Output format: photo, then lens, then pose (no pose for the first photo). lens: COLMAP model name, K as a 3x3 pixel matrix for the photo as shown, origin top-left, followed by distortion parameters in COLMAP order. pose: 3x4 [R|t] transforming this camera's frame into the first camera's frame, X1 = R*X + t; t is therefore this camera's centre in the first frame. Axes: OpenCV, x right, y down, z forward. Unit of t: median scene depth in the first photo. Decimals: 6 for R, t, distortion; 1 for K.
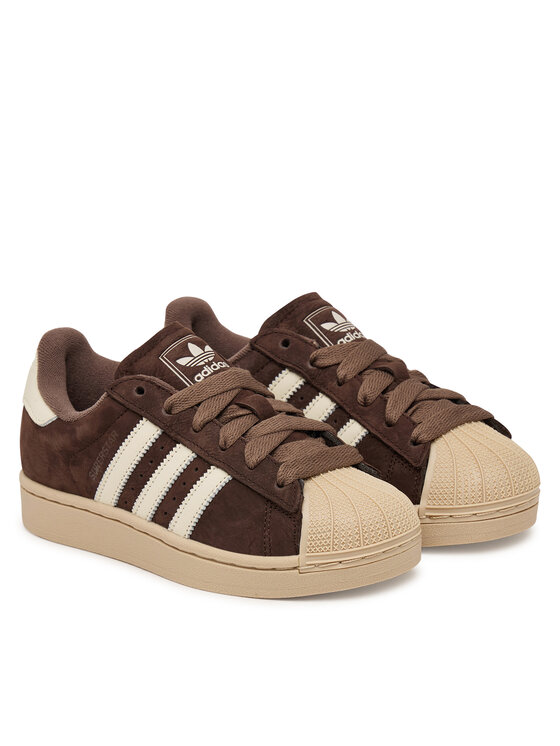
lens RADIAL K [[2194.7, 0, 279.0], [0, 2194.7, 372.5], [0, 0, 1]] dist [0.198514, 0.000000]
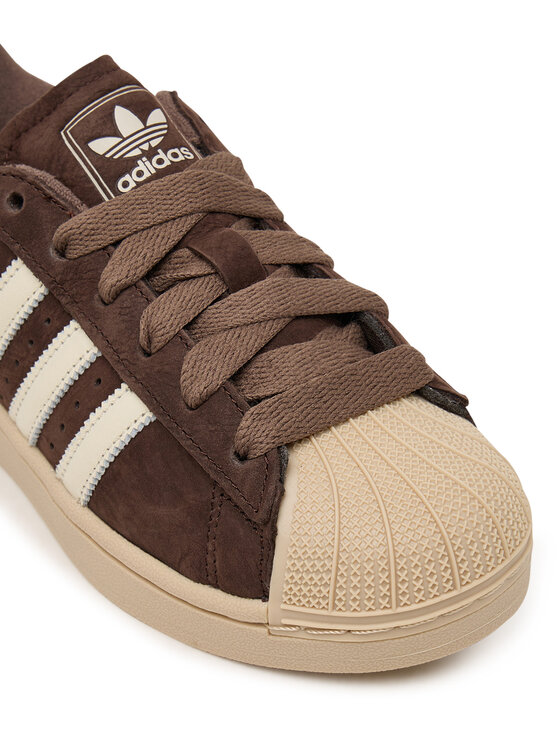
lens RADIAL K [[1630.5, 0, 282.0], [0, 1630.5, 374.1], [0, 0, 1]] dist [-0.096785, 0.000000]
pose [[0.984663, 0.081755, -0.154127, 0.061493], [-0.027774, 0.945601, 0.324140, -0.080047], [0.172243, -0.314888, 0.933369, 0.650740]]
